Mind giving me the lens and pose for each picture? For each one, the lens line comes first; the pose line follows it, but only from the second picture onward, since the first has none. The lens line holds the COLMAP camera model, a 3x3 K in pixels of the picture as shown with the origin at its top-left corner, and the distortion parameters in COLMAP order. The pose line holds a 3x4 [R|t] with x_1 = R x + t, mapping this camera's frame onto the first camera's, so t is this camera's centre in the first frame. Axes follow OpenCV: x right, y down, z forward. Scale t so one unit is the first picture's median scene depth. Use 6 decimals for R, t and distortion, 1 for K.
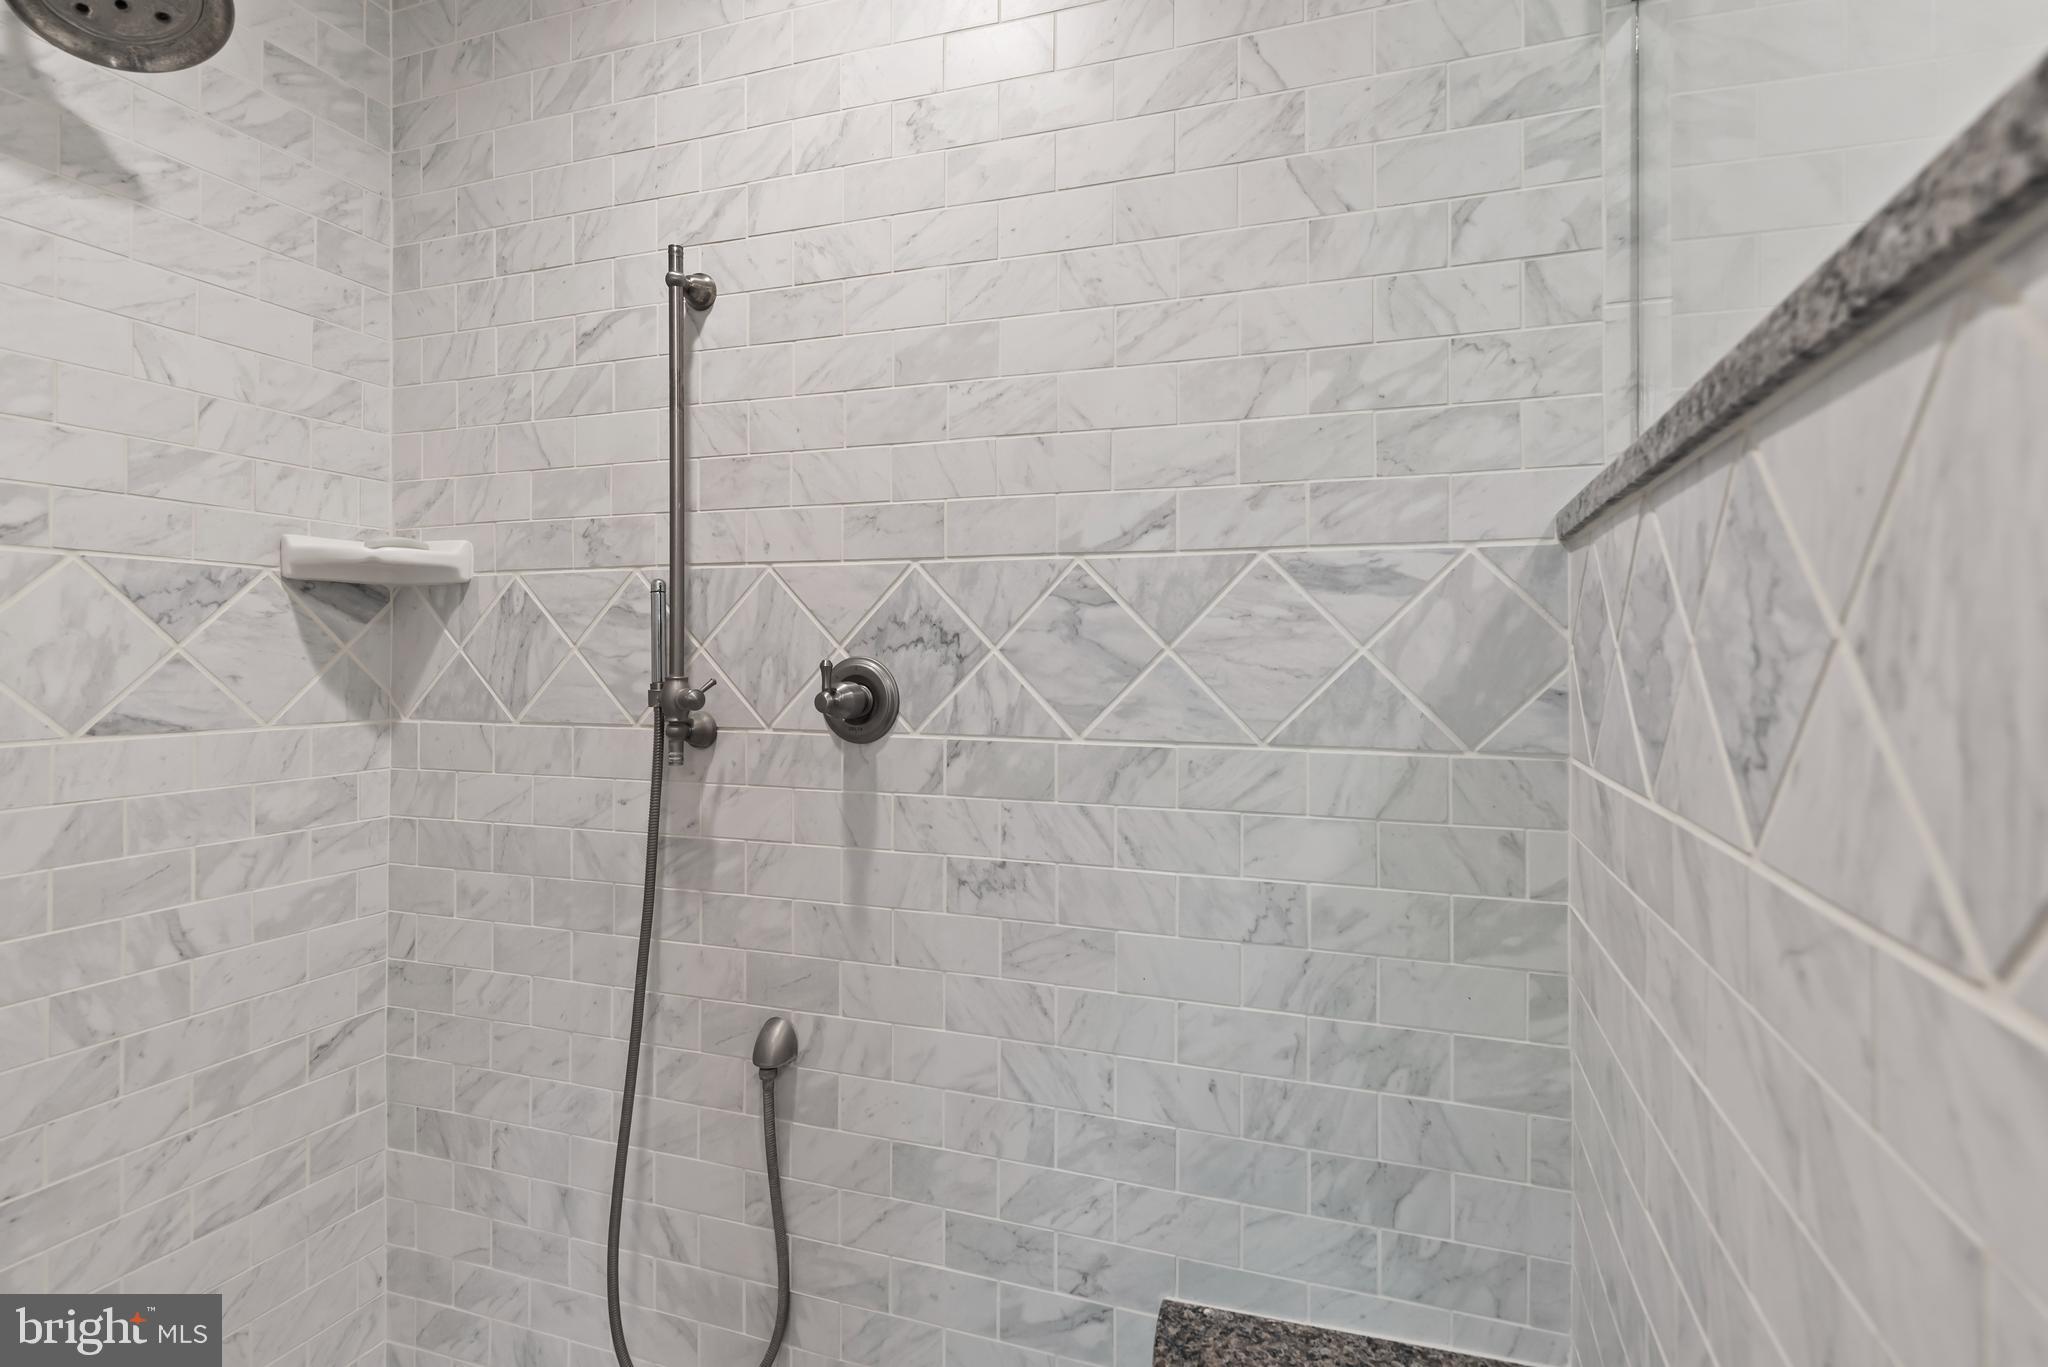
lens RADIAL K [[1005.3, 0, 1034.0], [0, 1005.3, 661.3], [0, 0, 1]] dist [0.000955, -0.001214]
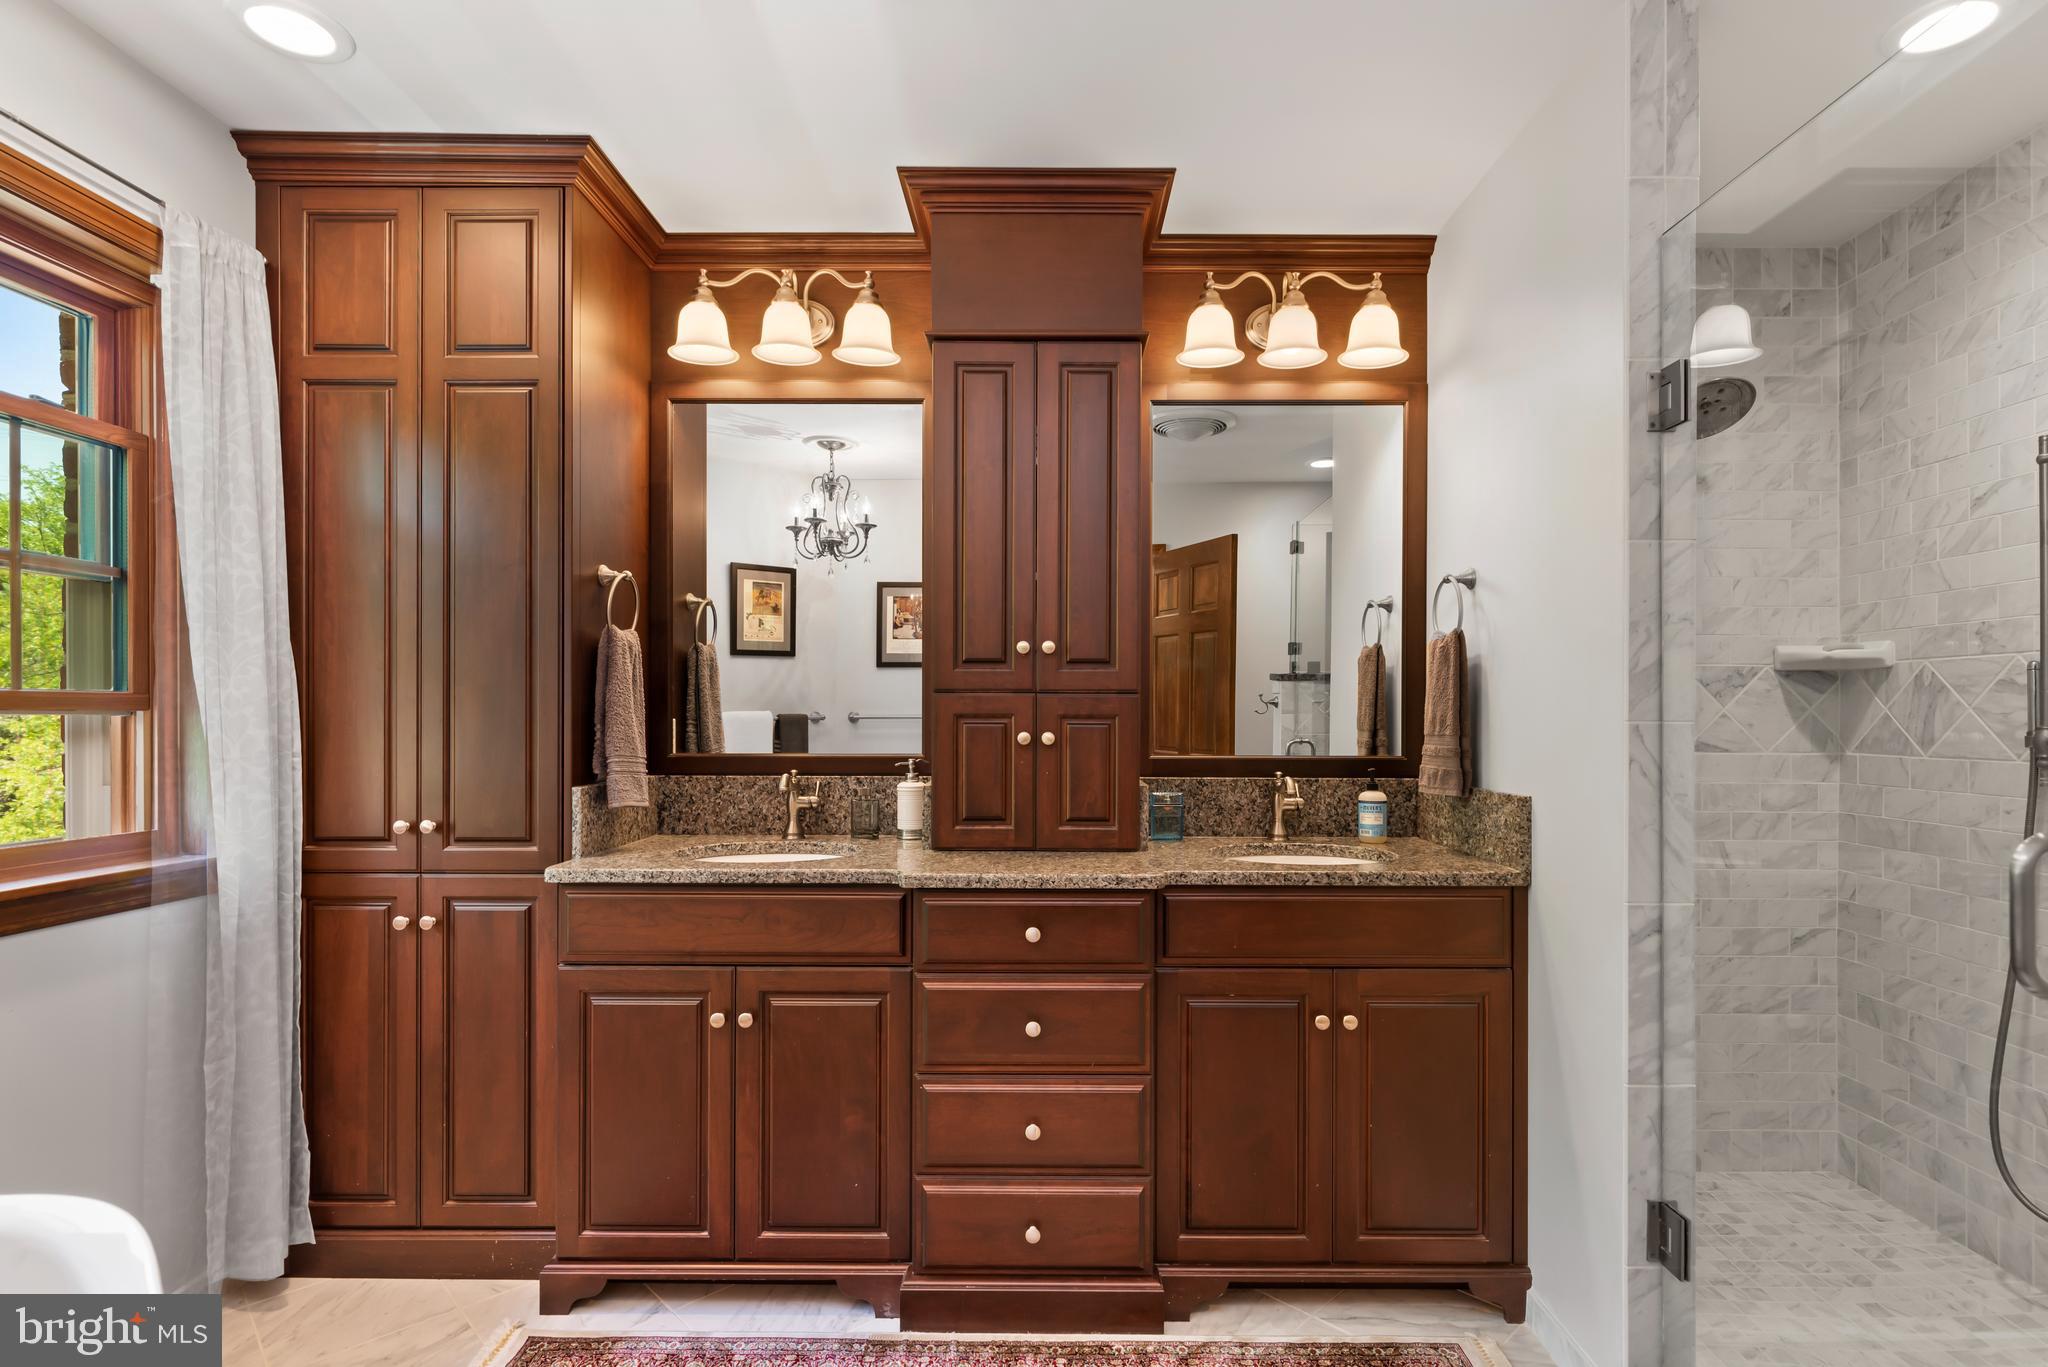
lens RADIAL K [[1005.3, 0, 1053.6], [0, 1005.3, 708.1], [0, 0, 1]] dist [0.000955, -0.001214]
pose [[0.335348, -0.006527, -0.942072, 0.497492], [-0.003169, 0.999963, -0.008056, 0.003498], [0.942089, 0.005687, 0.335315, -0.792202]]
